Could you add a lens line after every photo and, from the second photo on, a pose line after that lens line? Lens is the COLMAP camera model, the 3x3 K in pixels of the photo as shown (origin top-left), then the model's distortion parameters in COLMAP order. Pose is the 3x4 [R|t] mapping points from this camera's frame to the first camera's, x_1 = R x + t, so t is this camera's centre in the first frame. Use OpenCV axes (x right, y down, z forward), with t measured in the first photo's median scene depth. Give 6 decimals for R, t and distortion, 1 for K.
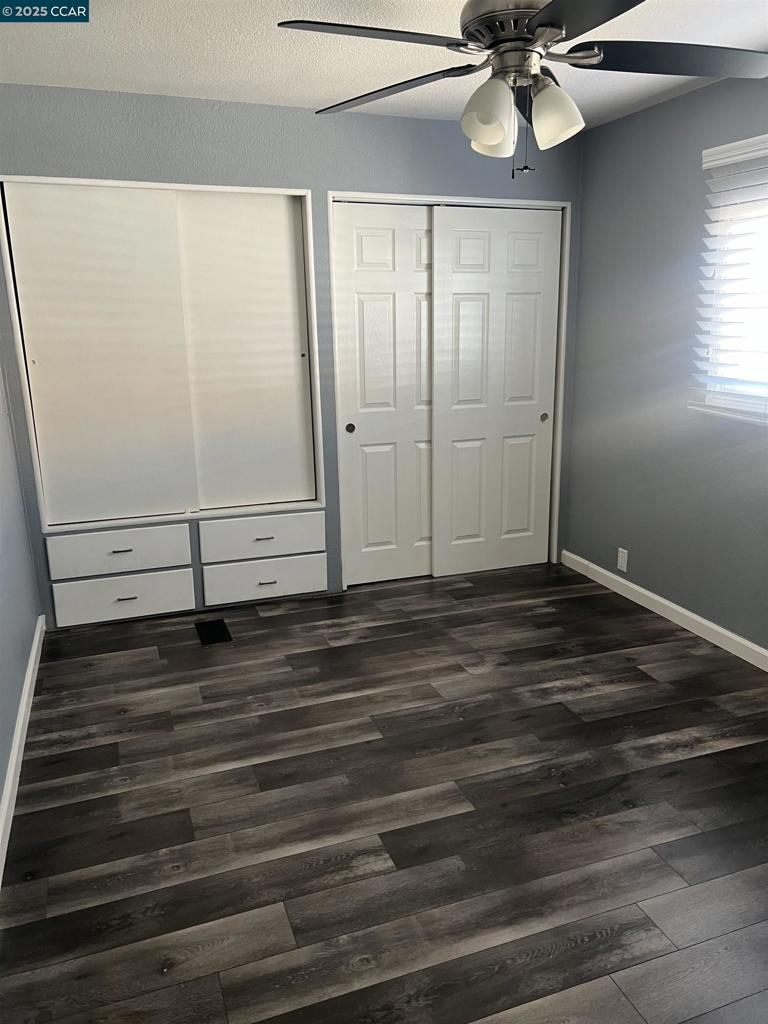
lens RADIAL K [[772.0, 0, 383.5], [0, 772.0, 510.6], [0, 0, 1]] dist [0.005144, -0.034958]
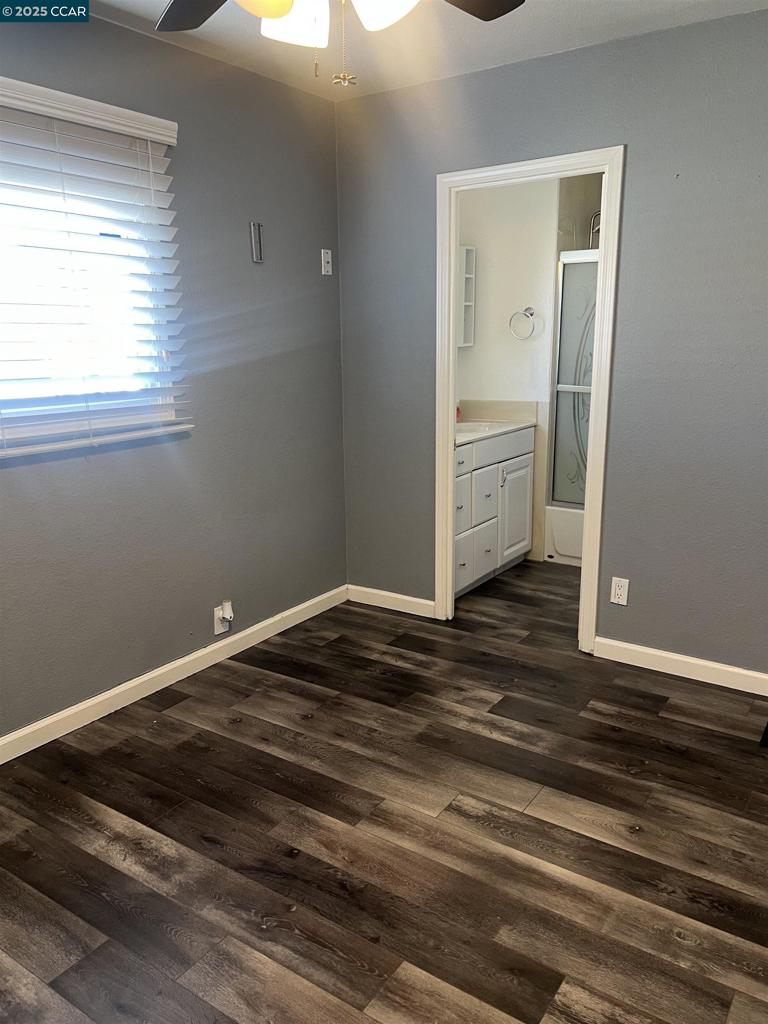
lens RADIAL K [[772.0, 0, 381.3], [0, 772.0, 508.5], [0, 0, 1]] dist [0.005144, -0.034958]
pose [[-0.577826, -0.173349, 0.797538, -0.435426], [0.224269, 0.905844, 0.359375, -0.314582], [-0.784743, 0.386519, -0.484543, 1.381873]]
